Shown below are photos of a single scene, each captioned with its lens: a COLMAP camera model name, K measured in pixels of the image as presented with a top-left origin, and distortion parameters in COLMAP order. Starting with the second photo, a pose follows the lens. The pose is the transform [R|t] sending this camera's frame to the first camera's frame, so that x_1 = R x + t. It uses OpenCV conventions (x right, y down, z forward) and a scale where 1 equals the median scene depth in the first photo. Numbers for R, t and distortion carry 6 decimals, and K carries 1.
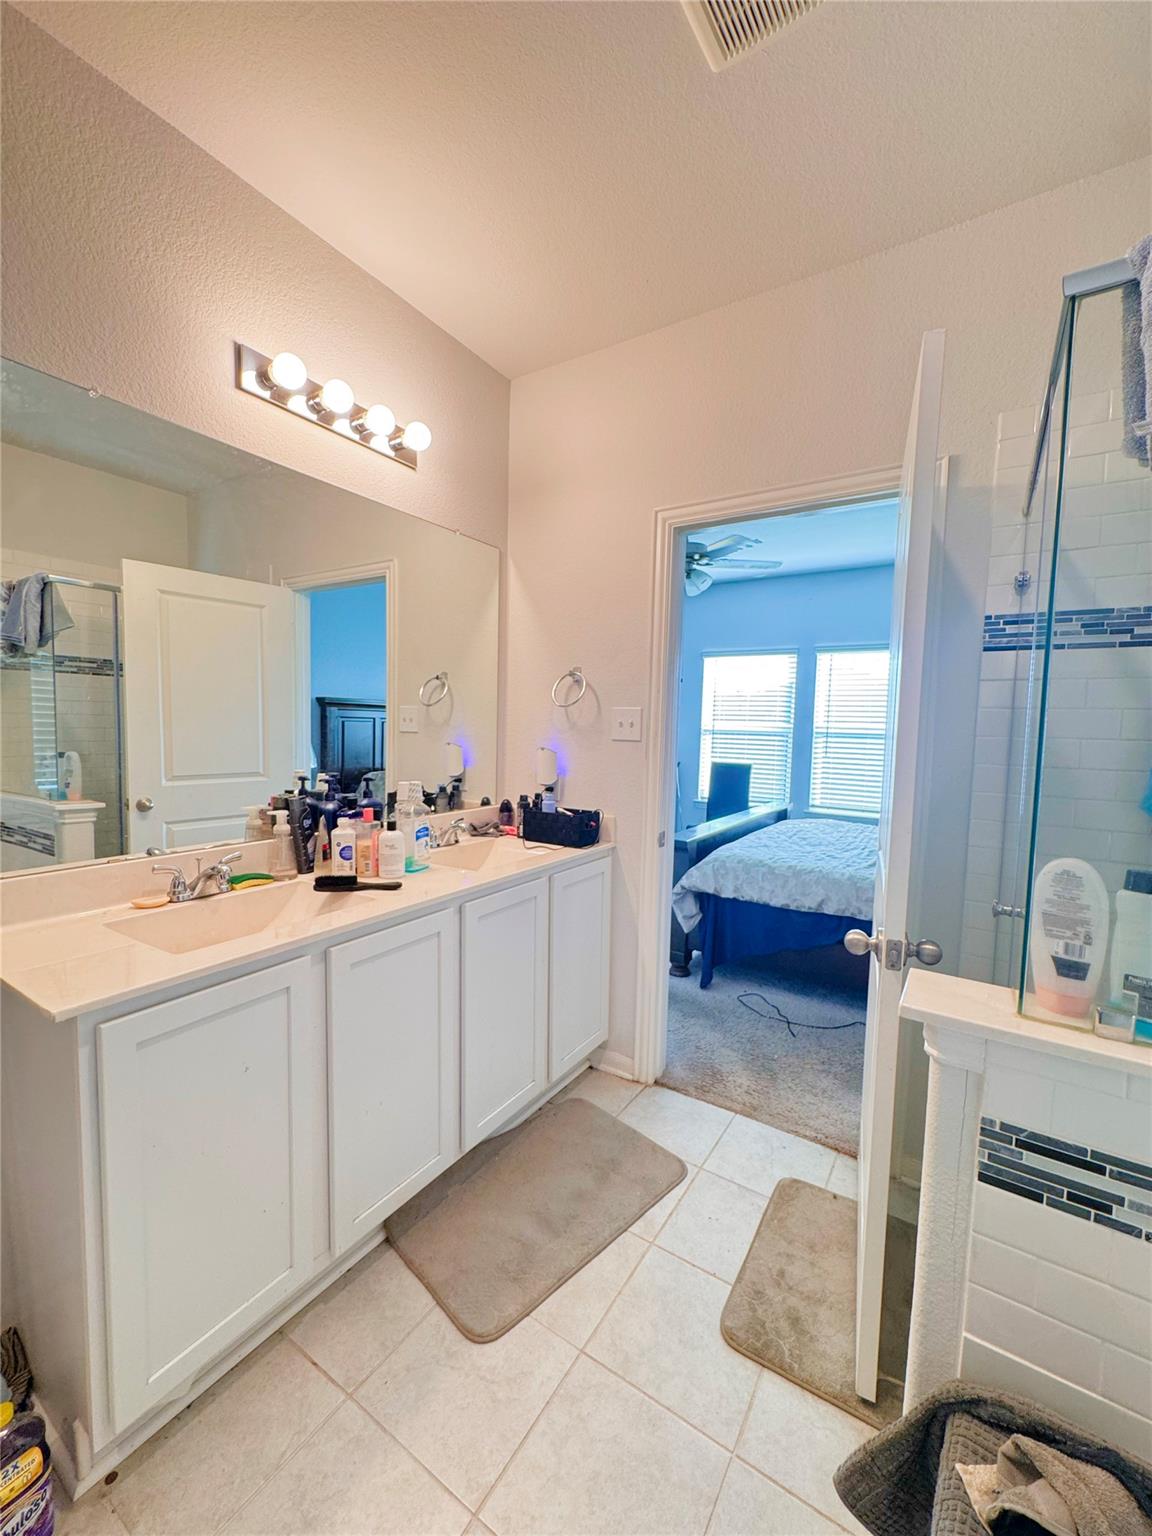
lens RADIAL K [[617.0, 0, 582.8], [0, 617.0, 772.7], [0, 0, 1]] dist [-0.003108, 0.000448]
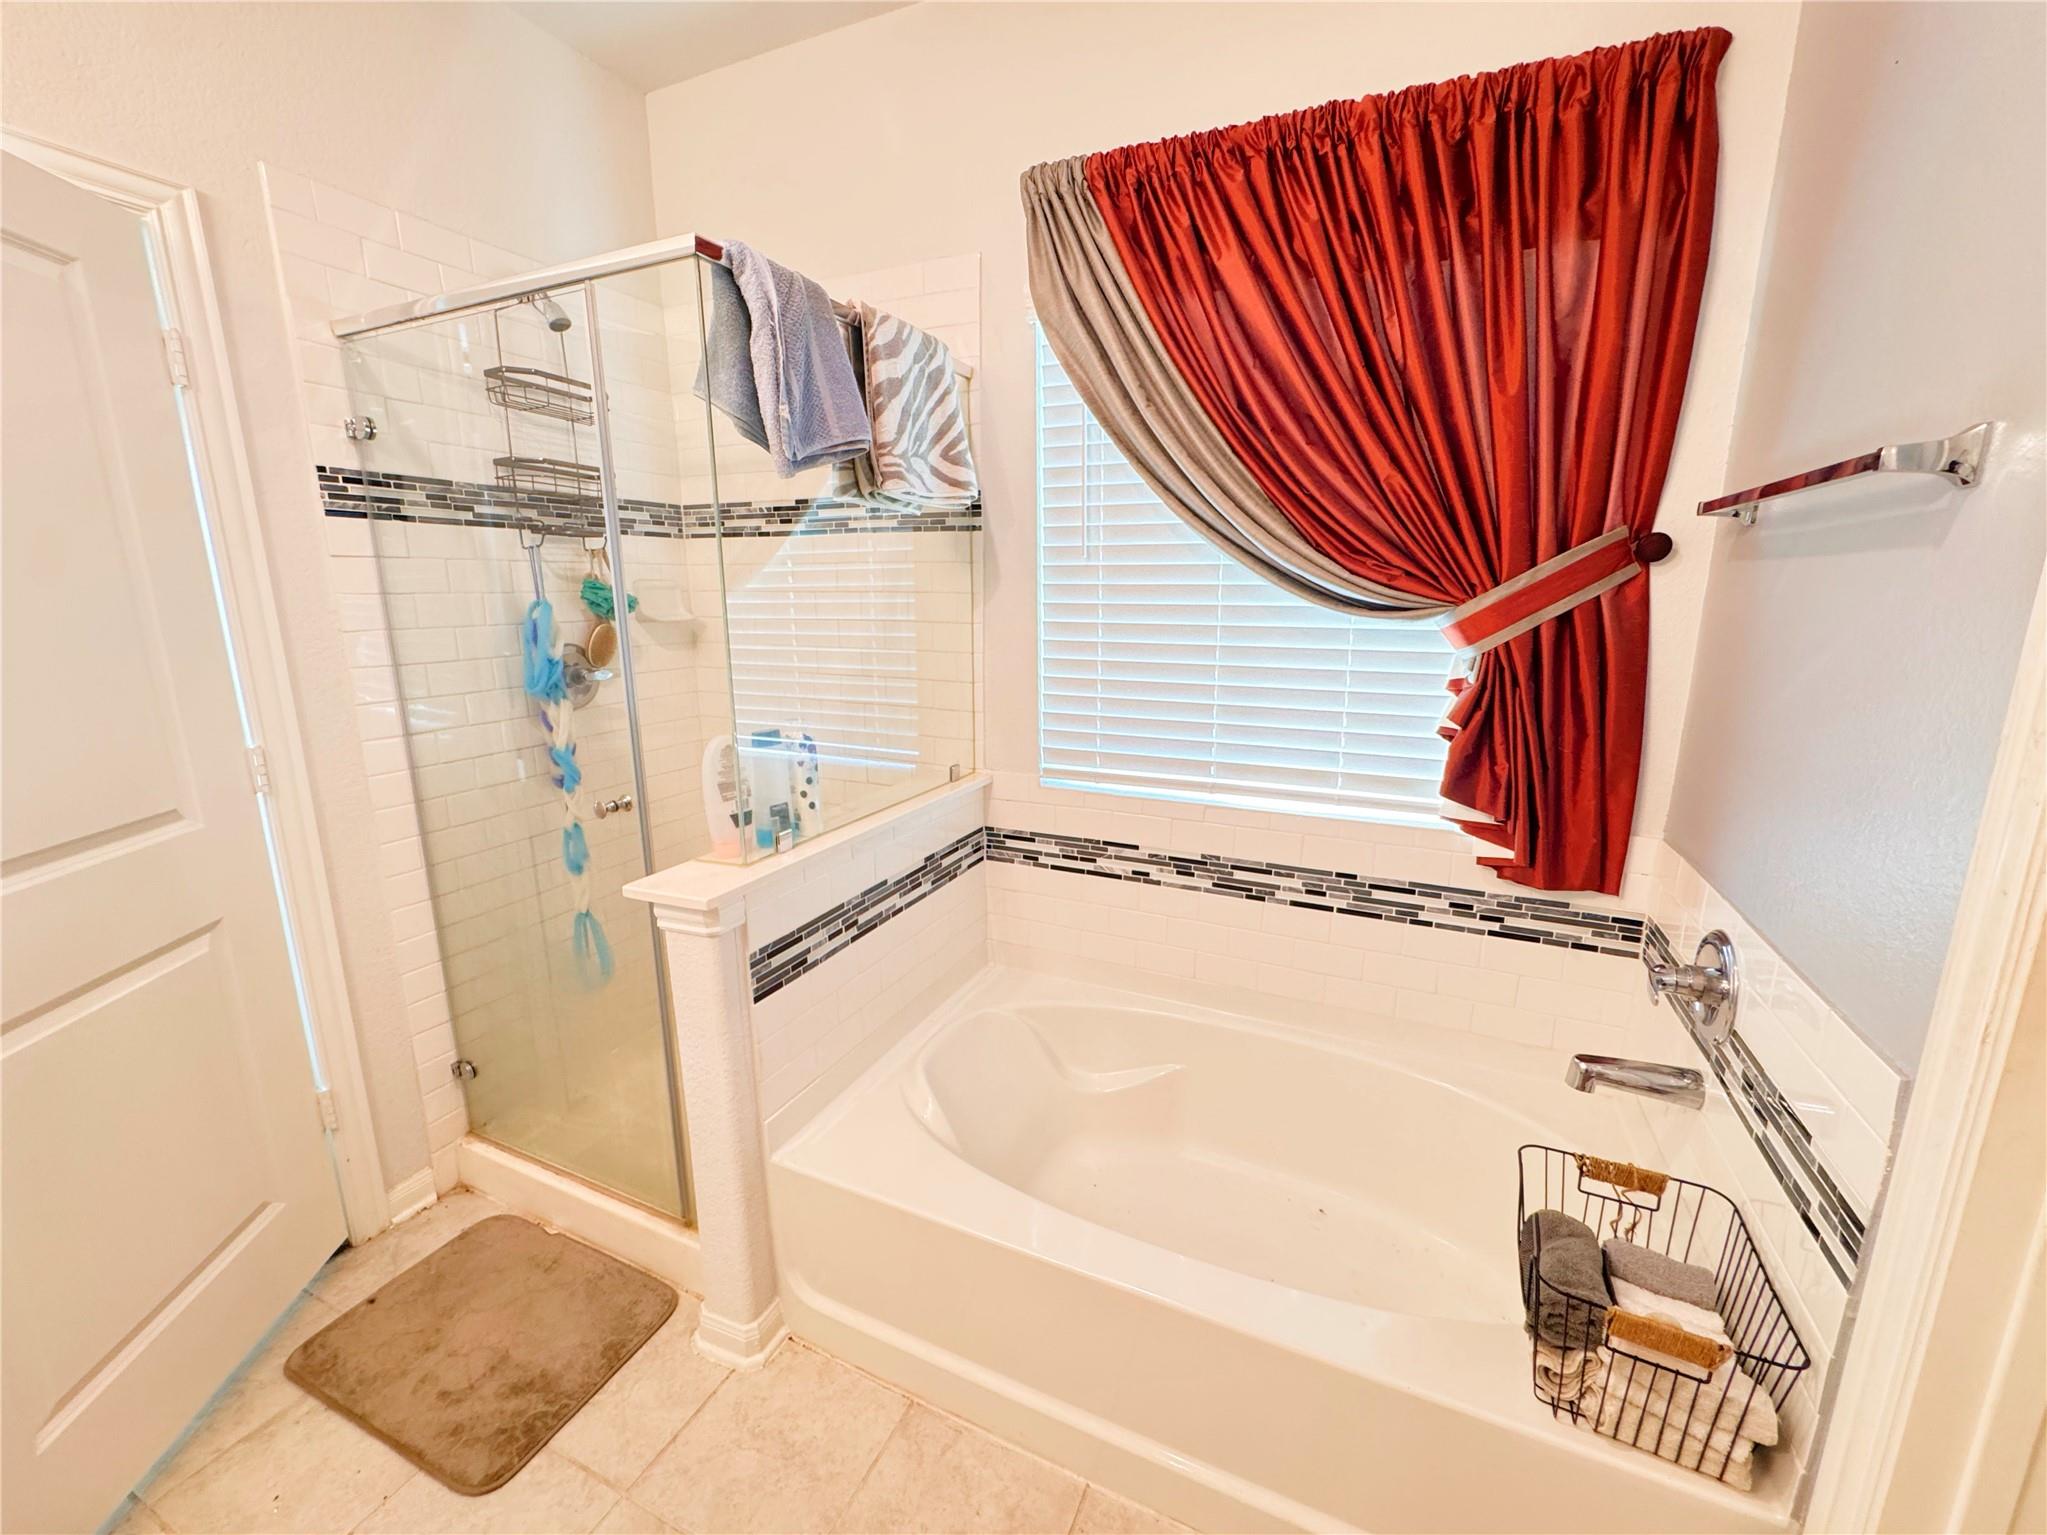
lens RADIAL K [[822.3, 0, 1028.8], [0, 822.3, 761.0], [0, 0, 1]] dist [-0.003108, 0.000448]
pose [[-0.142742, -0.227392, 0.963285, -0.520442], [0.068631, 0.968634, 0.238825, -0.096139], [-0.987378, 0.100201, -0.122659, 0.343527]]
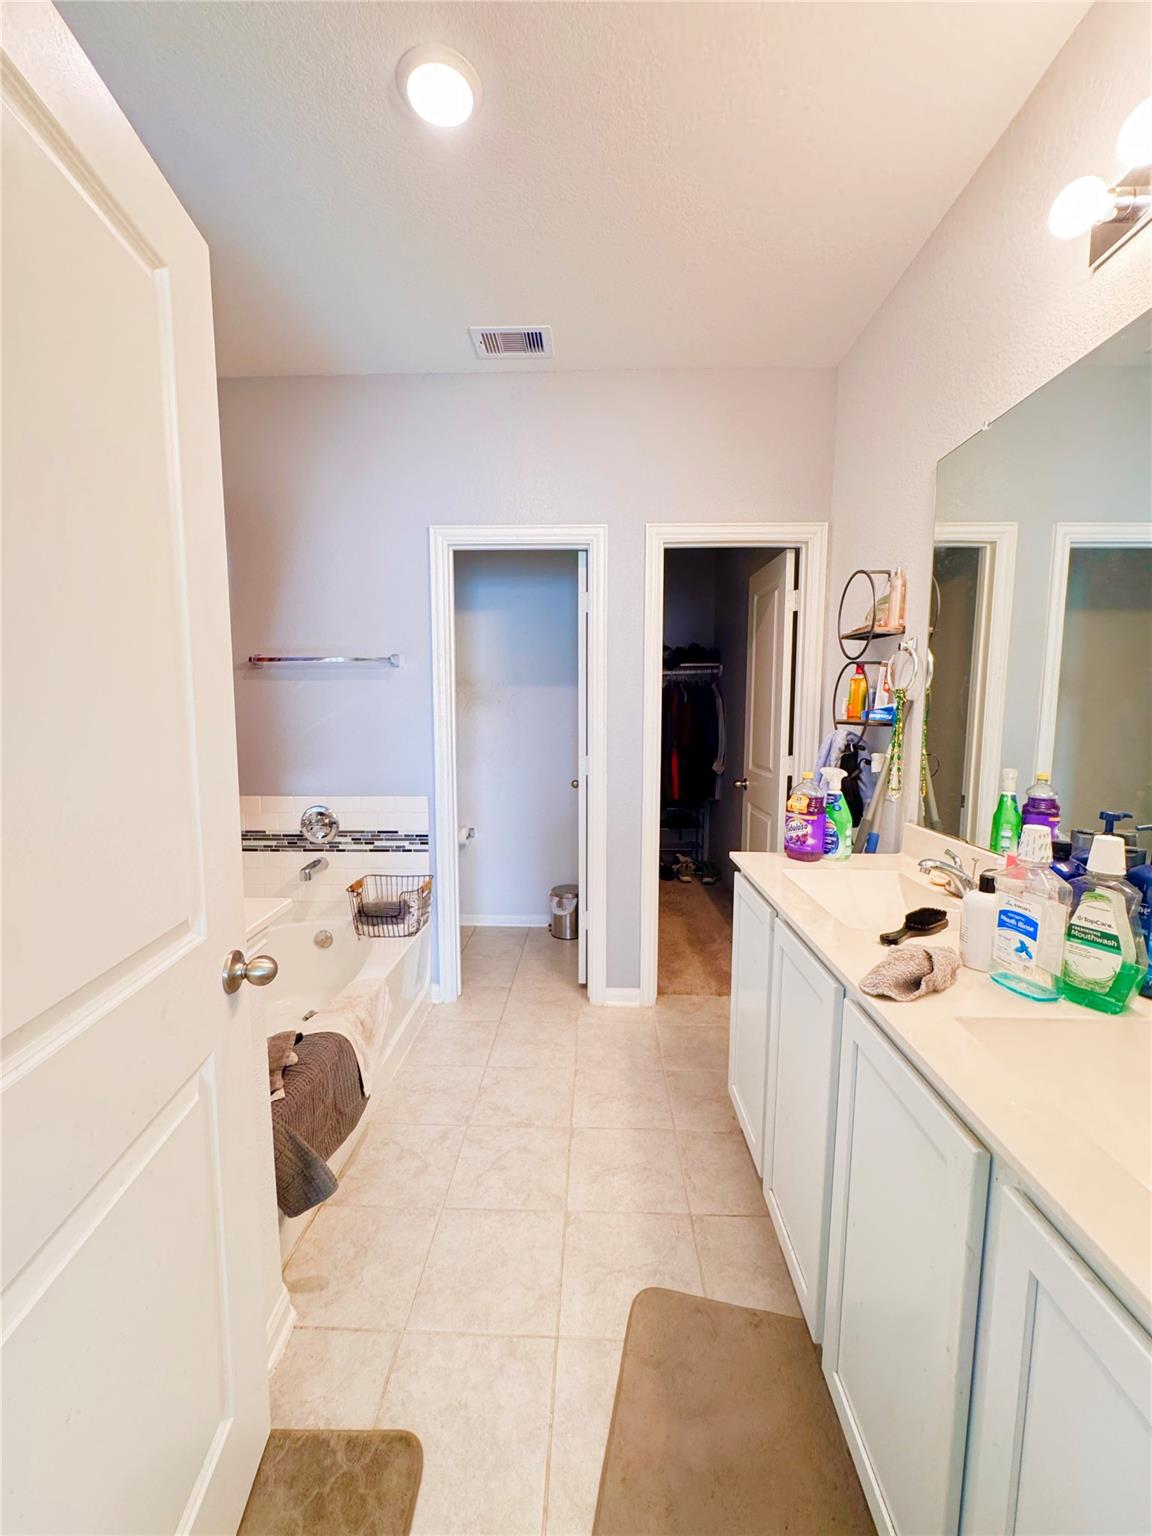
lens RADIAL K [[617.0, 0, 579.2], [0, 617.0, 769.6], [0, 0, 1]] dist [-0.003108, 0.000448]
pose [[-0.858448, 0.032073, -0.511896, 0.381064], [-0.053805, 0.986905, 0.152067, -0.107312], [0.510070, 0.158084, -0.845481, 1.453148]]
